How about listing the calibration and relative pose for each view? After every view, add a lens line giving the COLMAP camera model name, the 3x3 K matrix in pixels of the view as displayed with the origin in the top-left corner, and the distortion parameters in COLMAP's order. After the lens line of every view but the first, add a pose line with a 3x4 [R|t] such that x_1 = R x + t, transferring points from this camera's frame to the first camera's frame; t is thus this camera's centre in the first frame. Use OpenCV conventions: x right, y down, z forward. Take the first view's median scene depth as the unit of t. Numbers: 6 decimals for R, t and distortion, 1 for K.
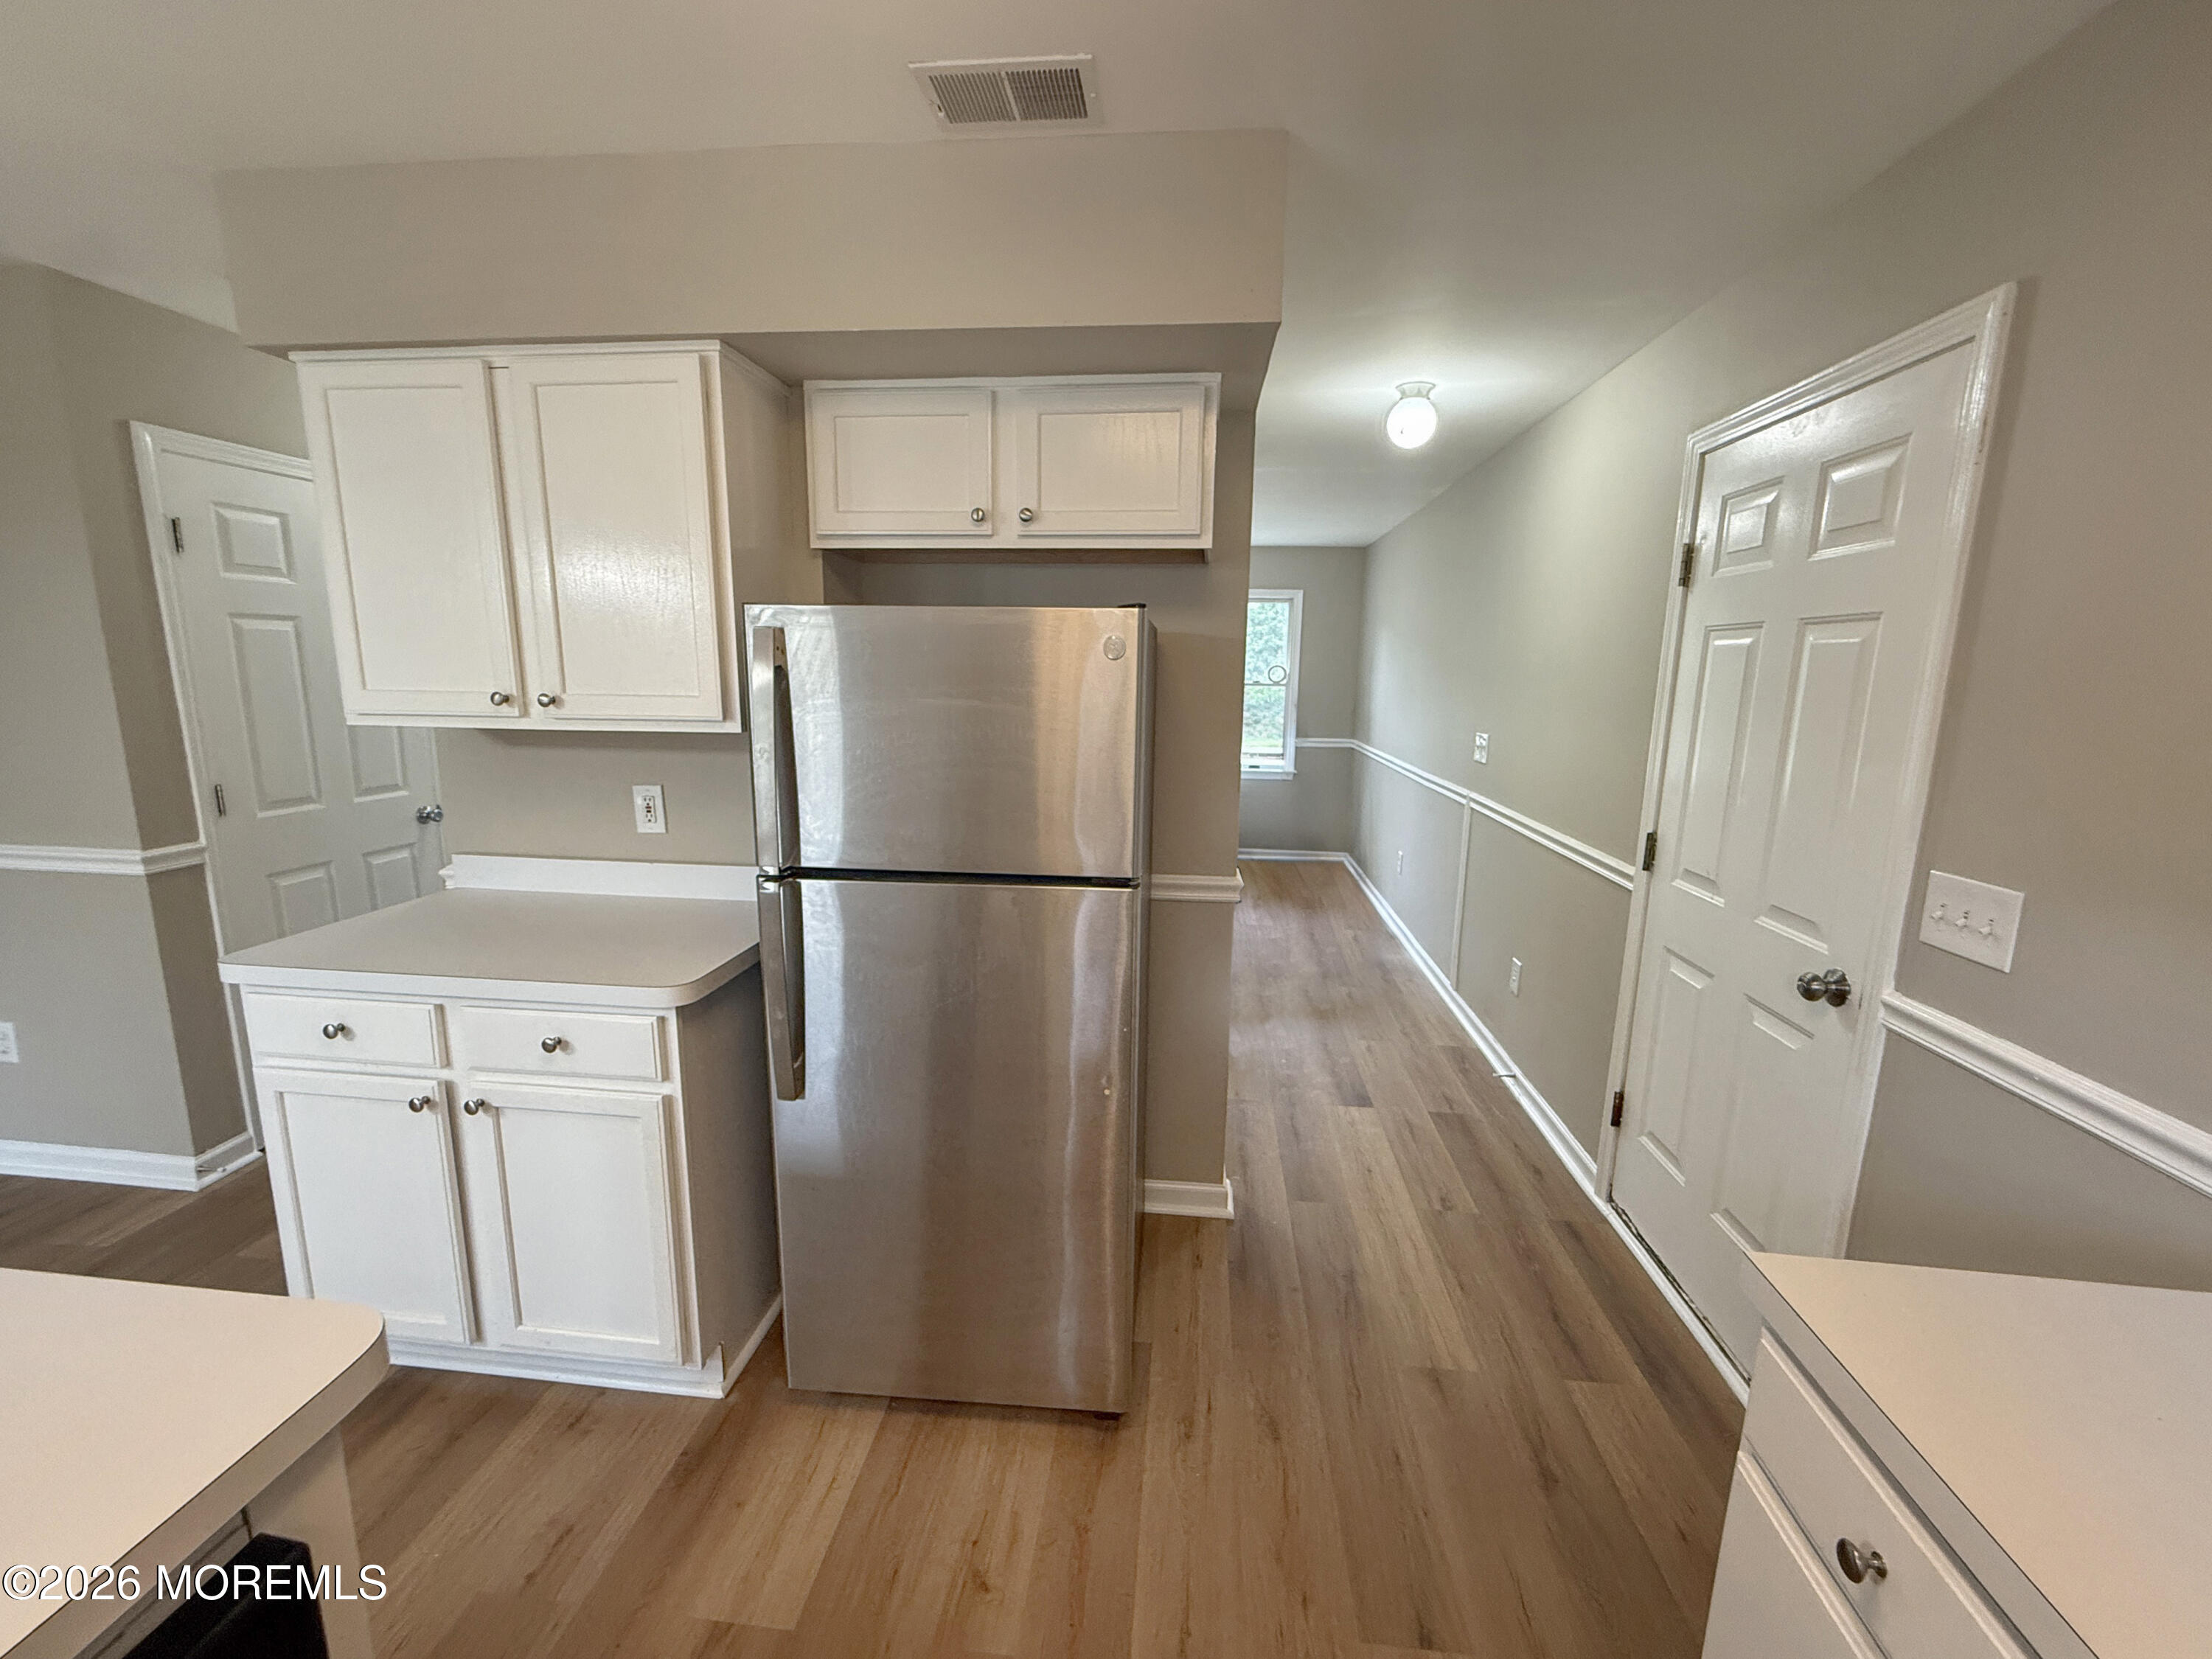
lens RADIAL K [[905.4, 0, 1105.7], [0, 905.4, 832.7], [0, 0, 1]] dist [0.000089, -0.000610]
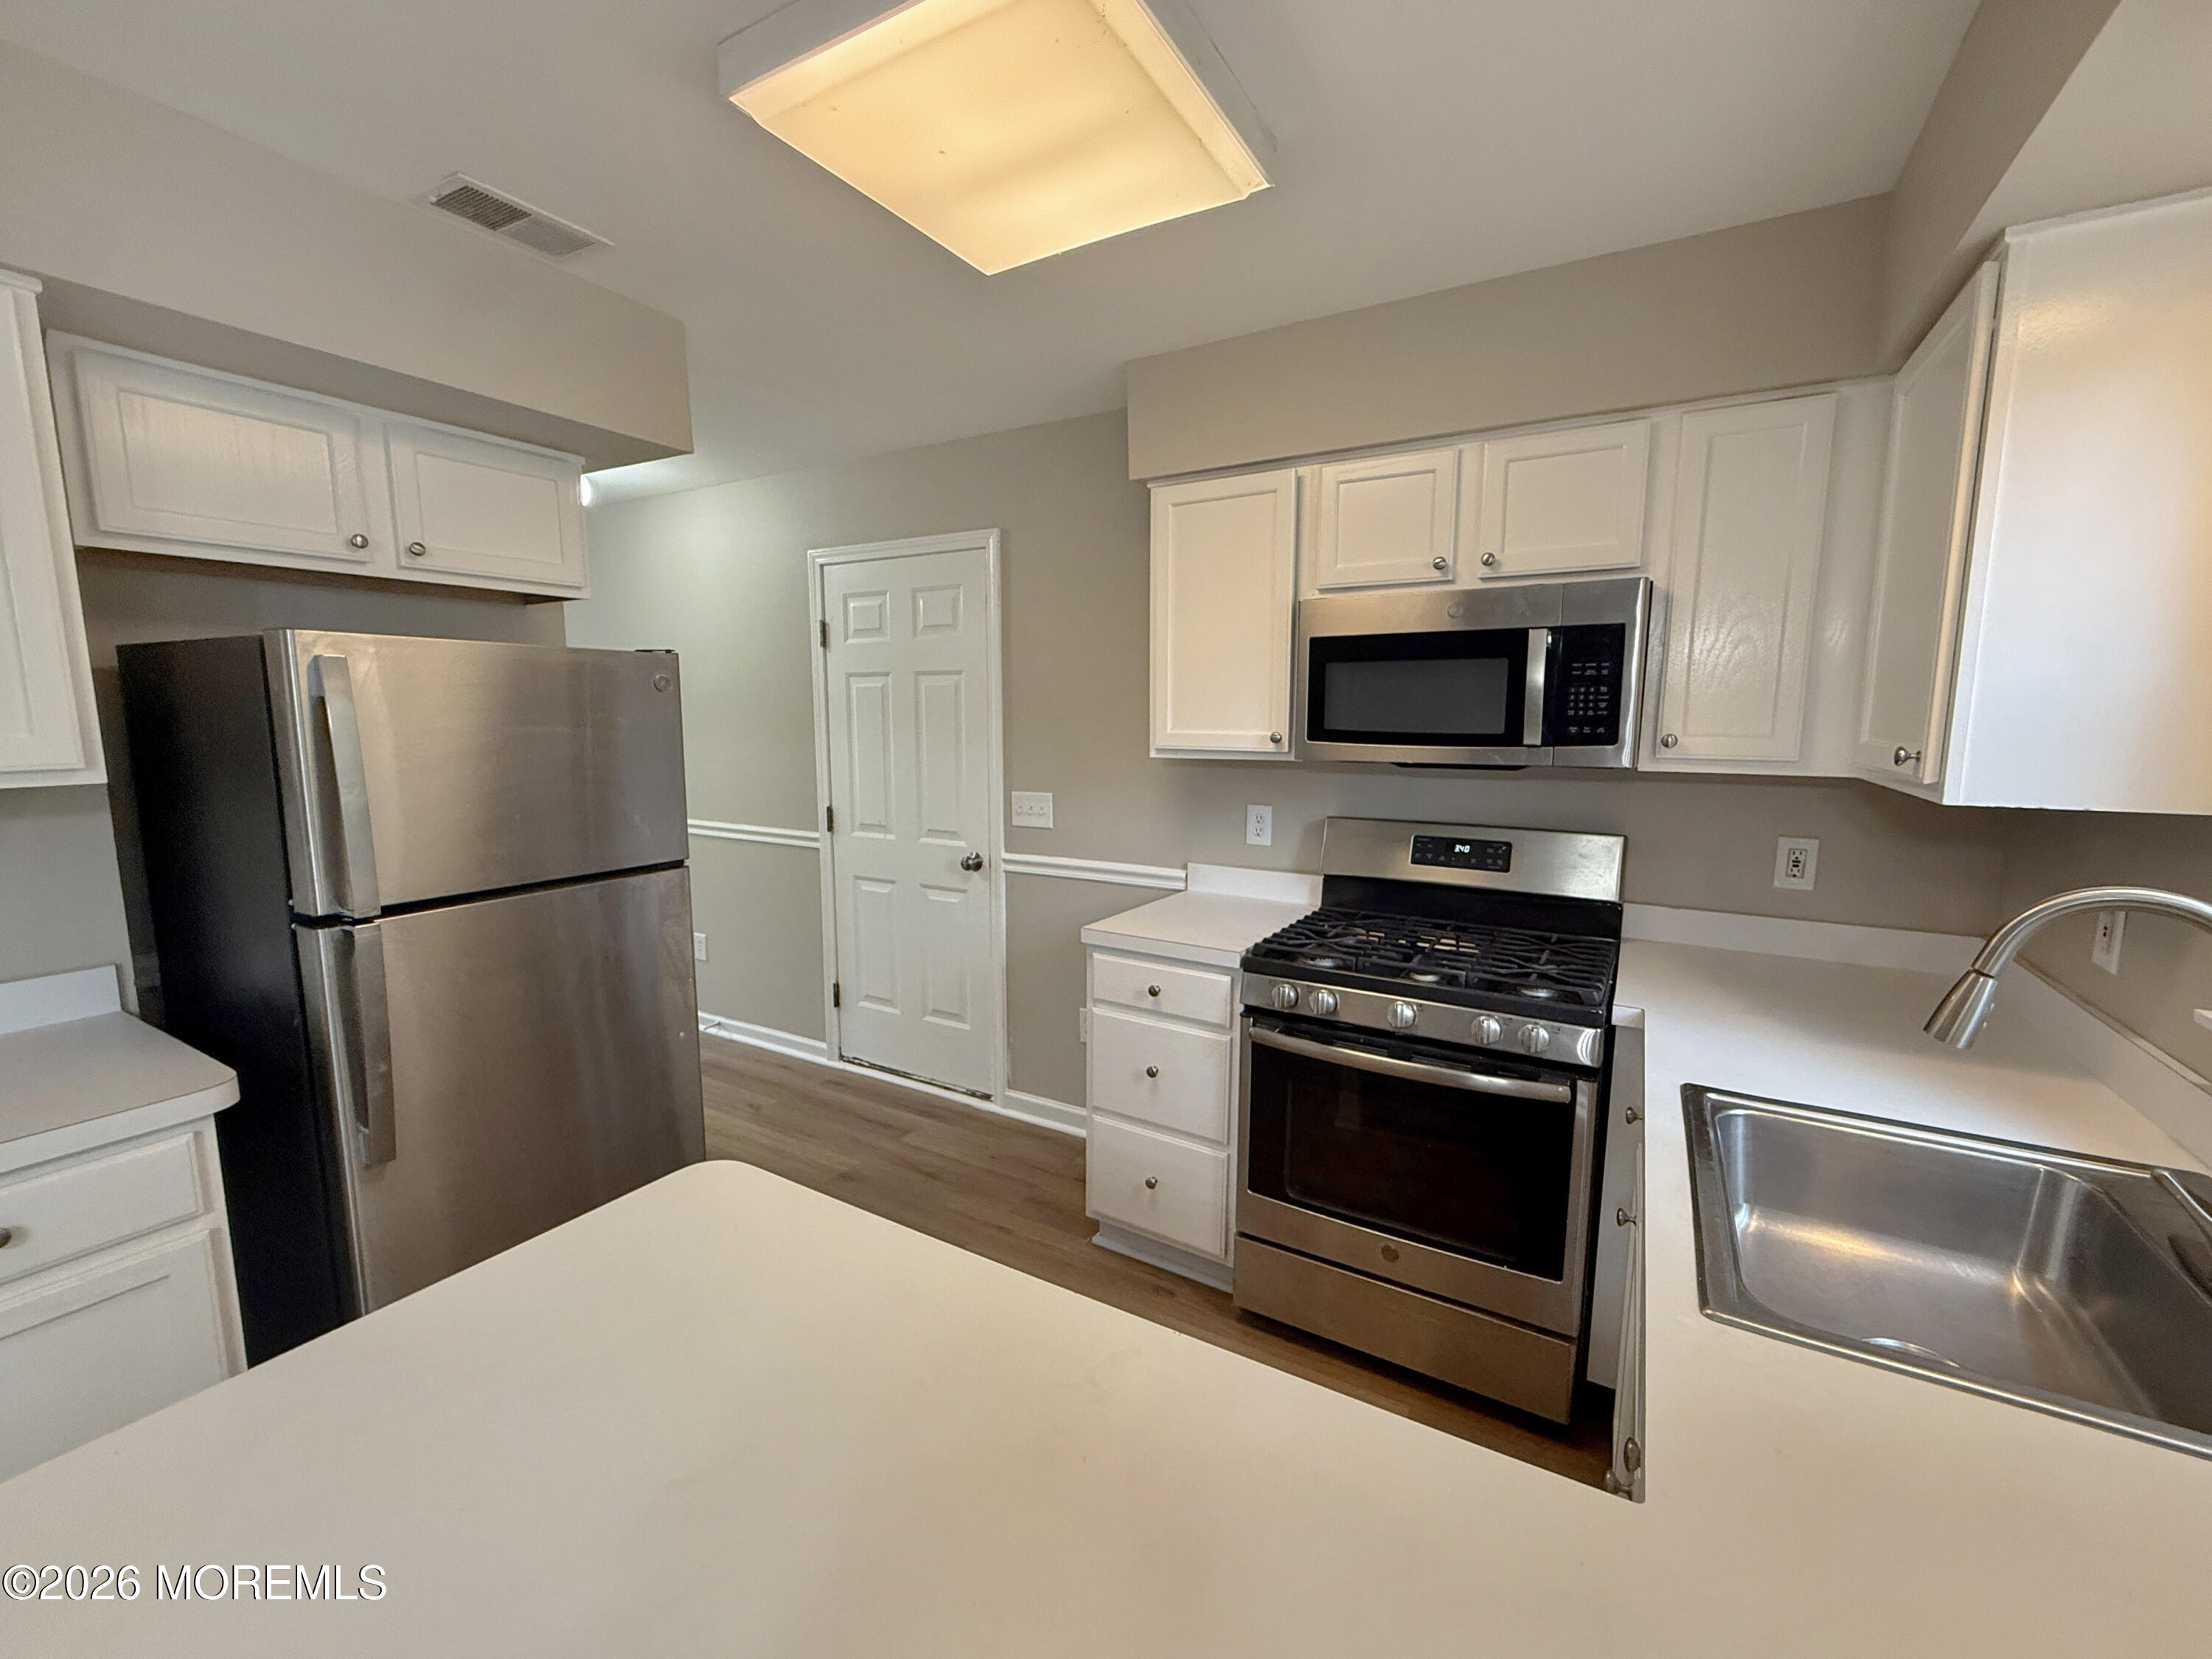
lens RADIAL K [[905.4, 0, 1105.7], [0, 905.4, 832.7], [0, 0, 1]] dist [0.000089, -0.000610]
pose [[0.413416, -0.134676, 0.900527, -0.742689], [0.167559, 0.983364, 0.070141, 0.018645], [-0.894992, 0.121894, 0.429105, -0.084787]]
